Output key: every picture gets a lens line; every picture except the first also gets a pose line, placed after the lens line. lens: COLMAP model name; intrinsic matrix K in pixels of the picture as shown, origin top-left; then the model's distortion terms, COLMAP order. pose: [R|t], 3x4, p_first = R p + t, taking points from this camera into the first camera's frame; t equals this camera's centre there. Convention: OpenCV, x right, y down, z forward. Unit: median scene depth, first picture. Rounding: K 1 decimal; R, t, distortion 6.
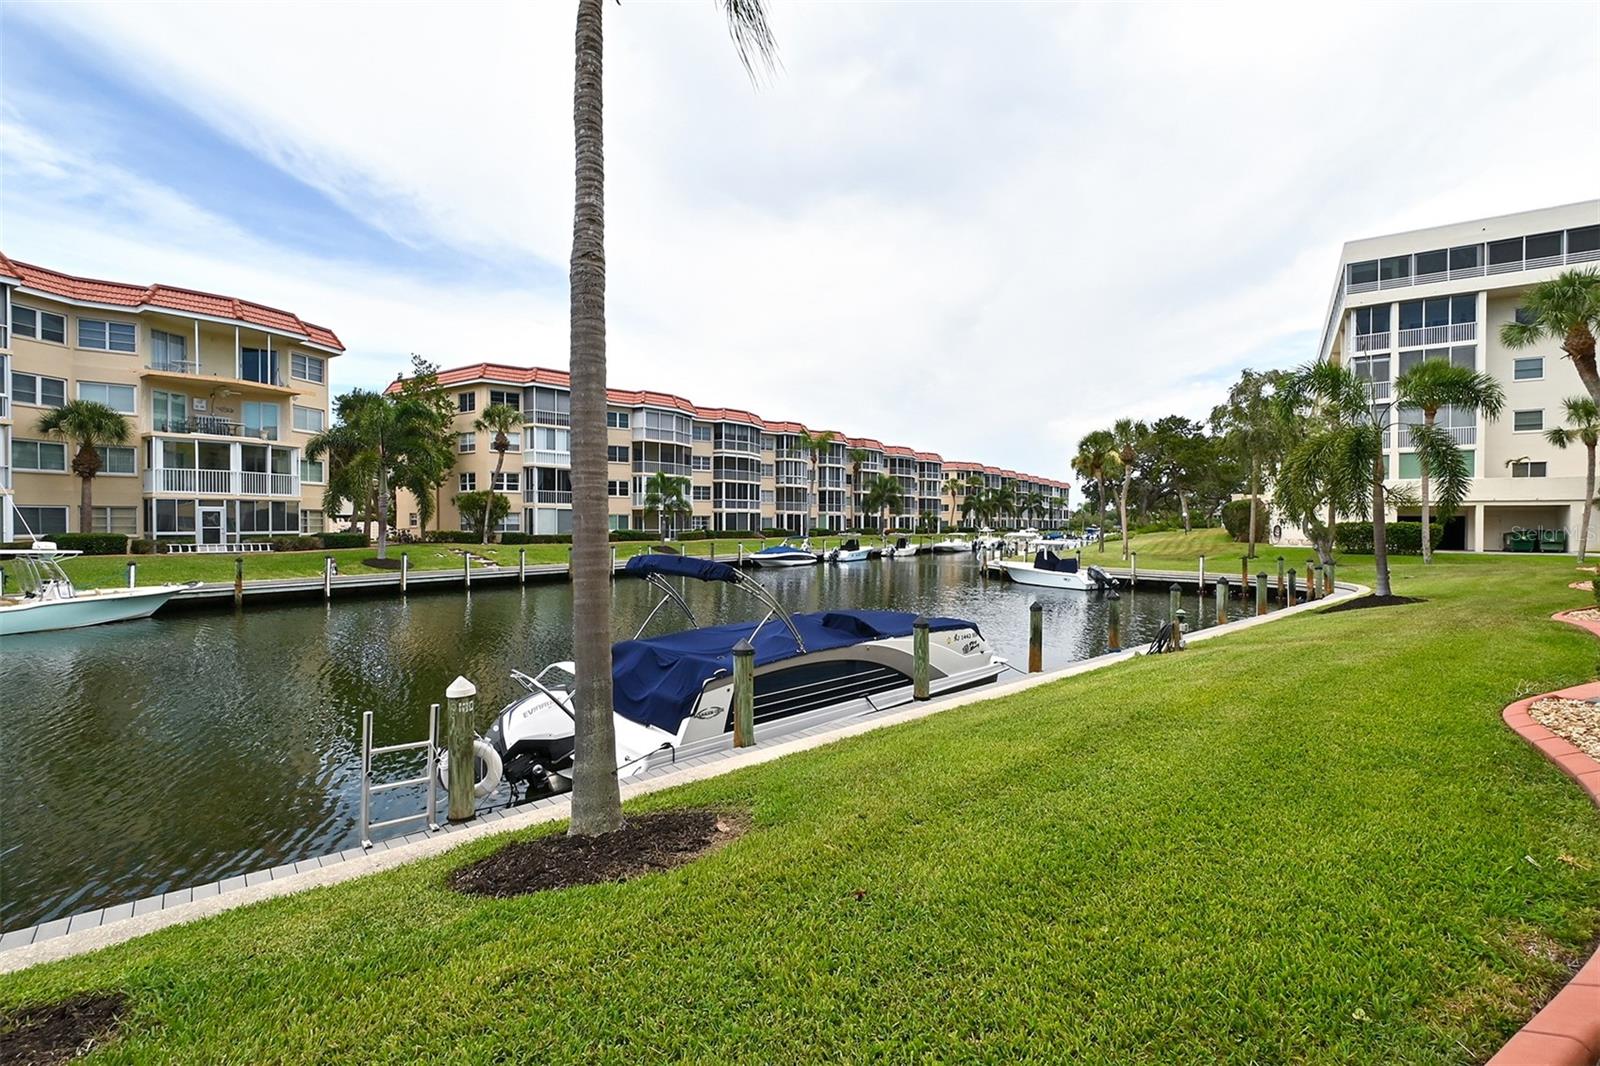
lens RADIAL K [[710.7, 0, 813.2], [0, 710.7, 532.5], [0, 0, 1]] dist [0.005407, -0.003728]
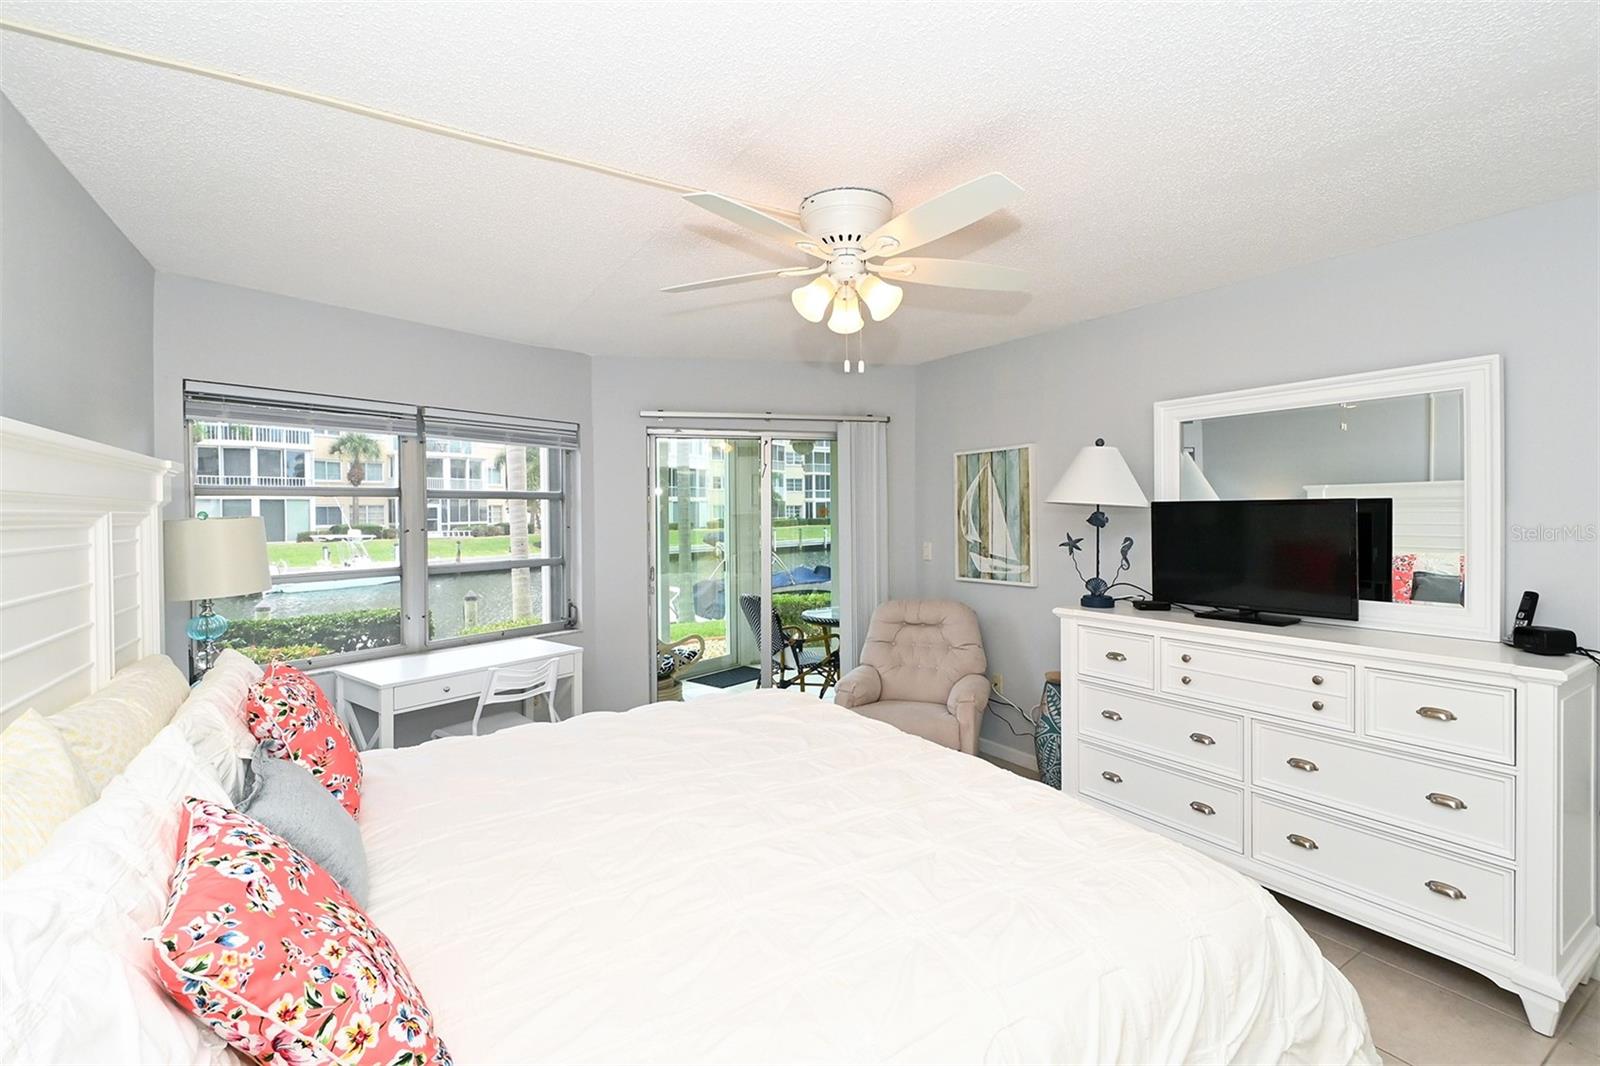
lens RADIAL K [[710.7, 0, 814.6], [0, 710.7, 521.4], [0, 0, 1]] dist [0.005407, -0.003728]
pose [[0.989248, -0.008695, -0.145988, 0.056002], [0.009026, 0.999958, 0.001608, 0.000780], [0.145968, -0.002909, 0.989285, -0.160395]]
